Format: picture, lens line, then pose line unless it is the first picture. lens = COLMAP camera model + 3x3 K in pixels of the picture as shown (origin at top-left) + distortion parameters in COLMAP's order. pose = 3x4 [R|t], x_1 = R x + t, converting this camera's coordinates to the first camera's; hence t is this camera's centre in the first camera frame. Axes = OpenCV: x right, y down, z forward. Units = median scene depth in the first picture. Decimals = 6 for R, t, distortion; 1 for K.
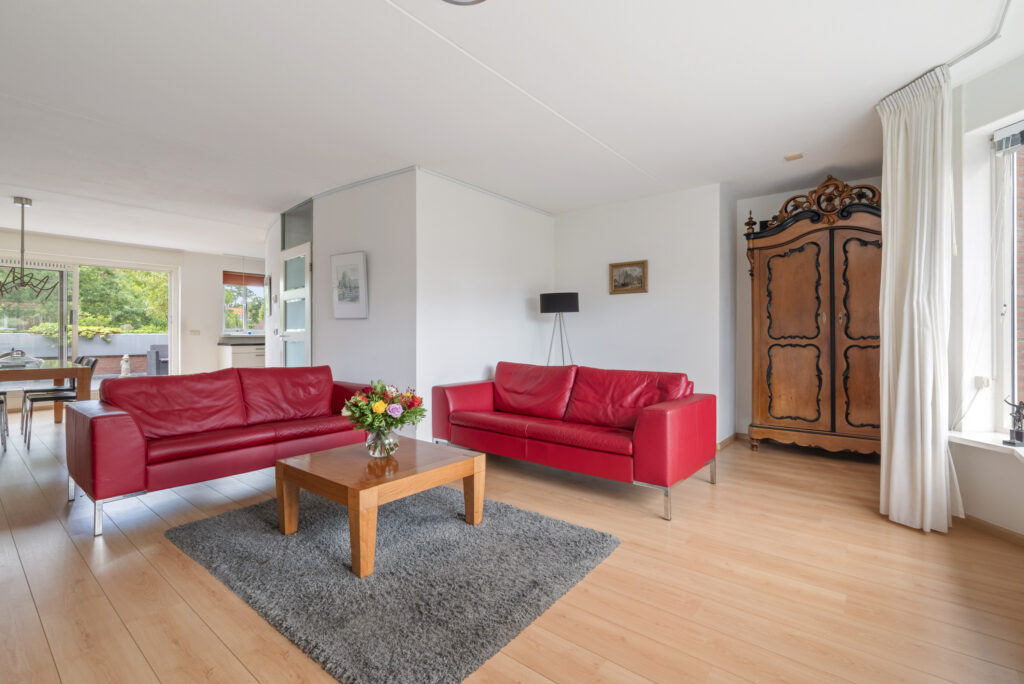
lens RADIAL K [[453.4, 0, 510.8], [0, 453.4, 337.9], [0, 0, 1]] dist [-0.001906, -0.000155]
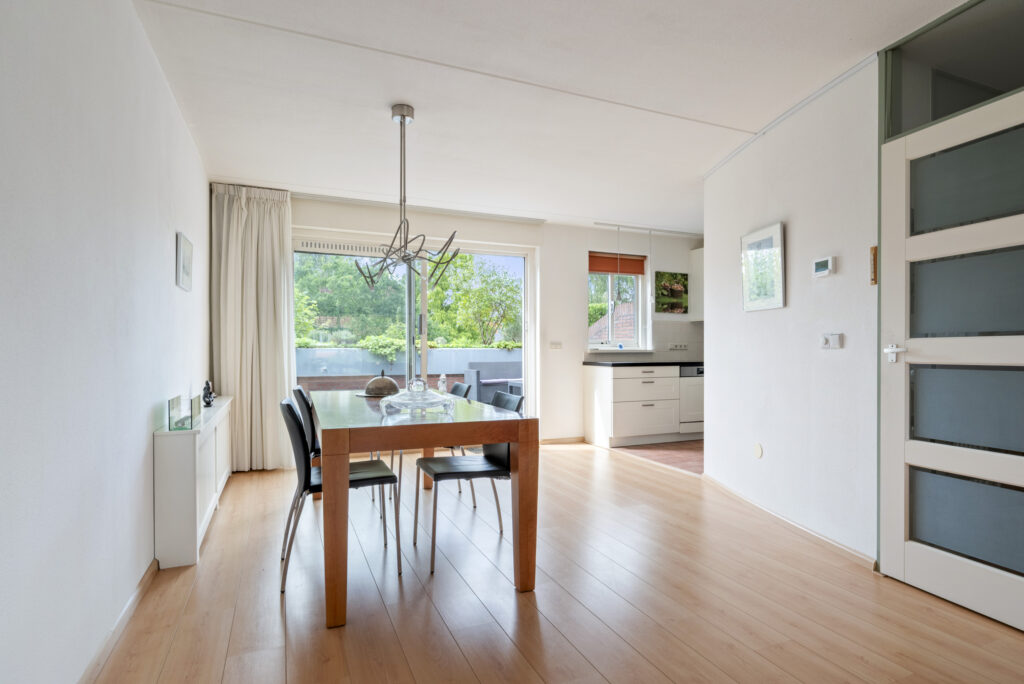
lens RADIAL K [[535.7, 0, 518.0], [0, 535.7, 354.3], [0, 0, 1]] dist [0.000657, 0.000331]
pose [[0.886793, 0.000360, -0.462167, -0.374738], [0.001647, 0.999991, 0.003939, -0.002584], [0.462164, -0.004254, 0.886784, 0.276037]]
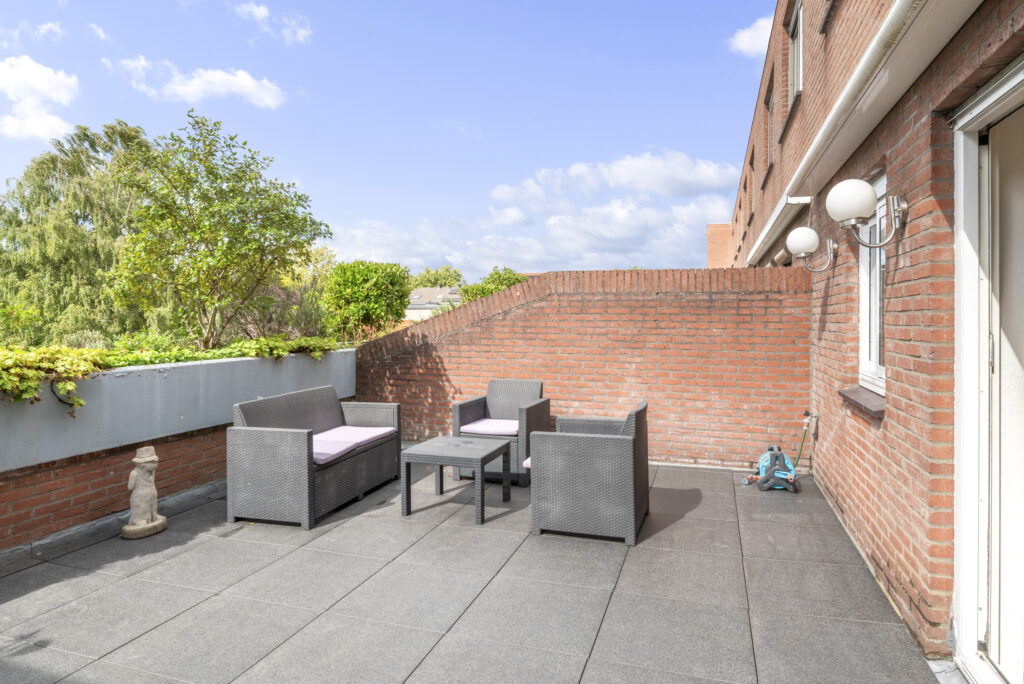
lens RADIAL K [[593.5, 0, 512.1], [0, 593.5, 317.4], [0, 0, 1]] dist [0.000888, 0.000811]
pose [[0.942323, -0.000027, 0.334704, -0.996156], [0.000758, 0.999998, -0.002055, -0.052142], [-0.334703, 0.002190, 0.942321, 0.767471]]
